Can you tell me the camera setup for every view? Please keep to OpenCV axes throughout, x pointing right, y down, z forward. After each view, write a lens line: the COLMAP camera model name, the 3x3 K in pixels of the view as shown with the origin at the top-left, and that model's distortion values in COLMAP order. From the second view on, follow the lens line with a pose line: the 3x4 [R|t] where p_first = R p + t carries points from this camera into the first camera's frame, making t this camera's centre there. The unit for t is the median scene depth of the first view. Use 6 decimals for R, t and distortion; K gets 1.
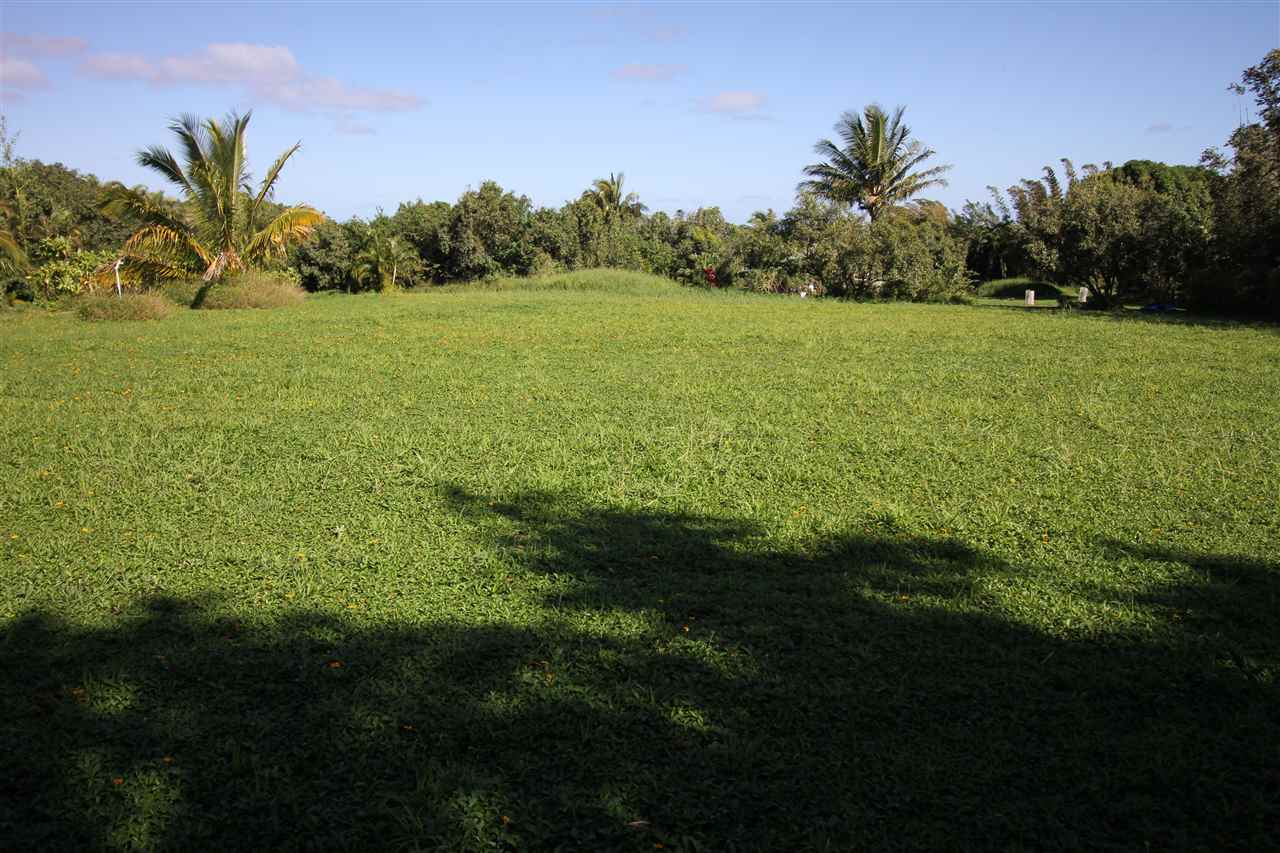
lens RADIAL K [[923.6, 0, 640.0], [0, 923.6, 426.5], [0, 0, 1]] dist [0.028533, -0.091688]
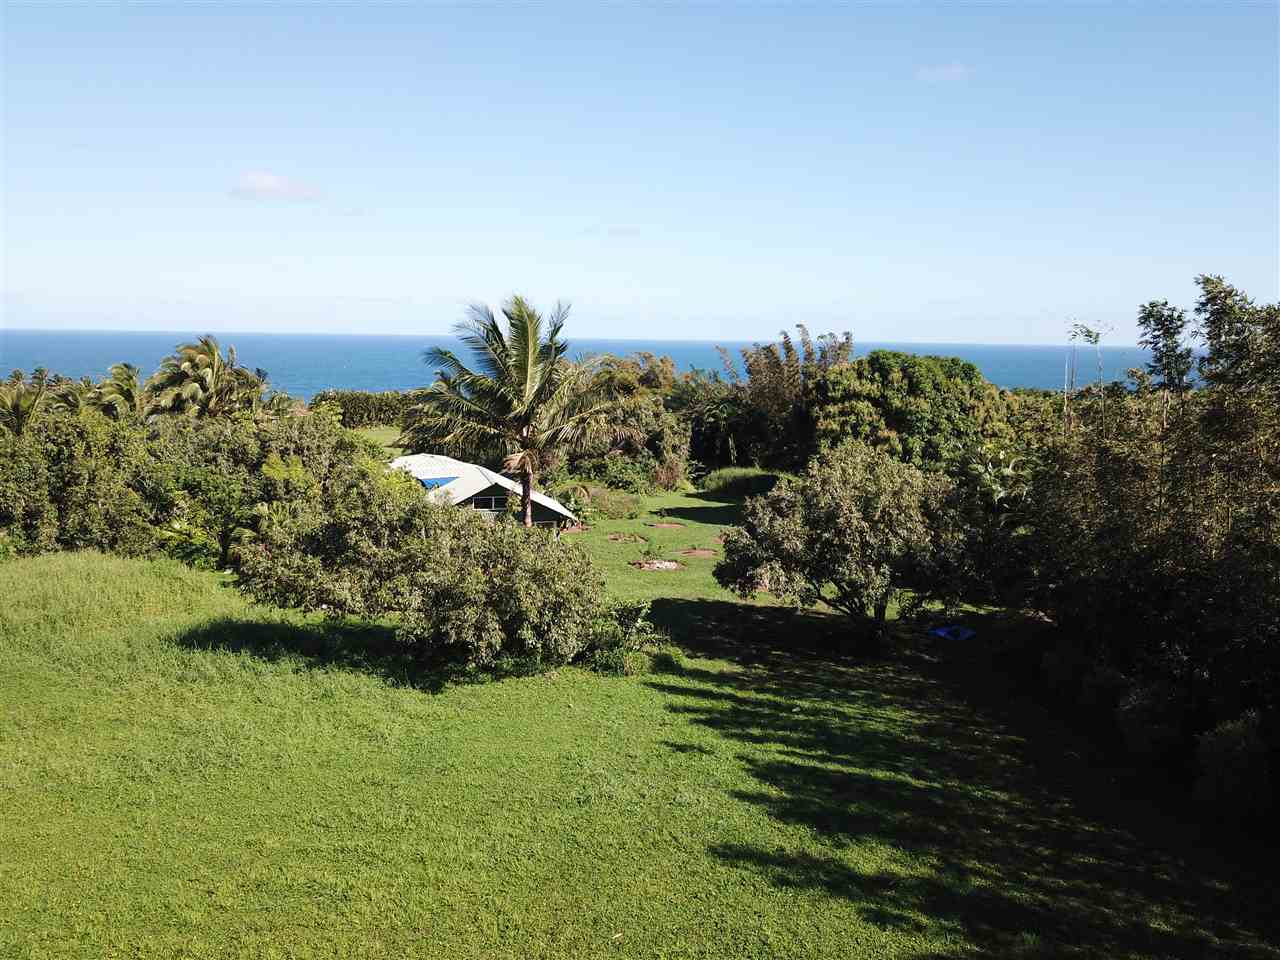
lens RADIAL K [[957.0, 0, 640.0], [0, 957.0, 480.0], [0, 0, 1]] dist [-0.006244, -0.004952]
pose [[0.965013, -0.017161, 0.261640, 0.141692], [0.033425, 0.997766, -0.057839, -0.161648], [-0.260063, 0.064561, 0.963431, 0.319823]]
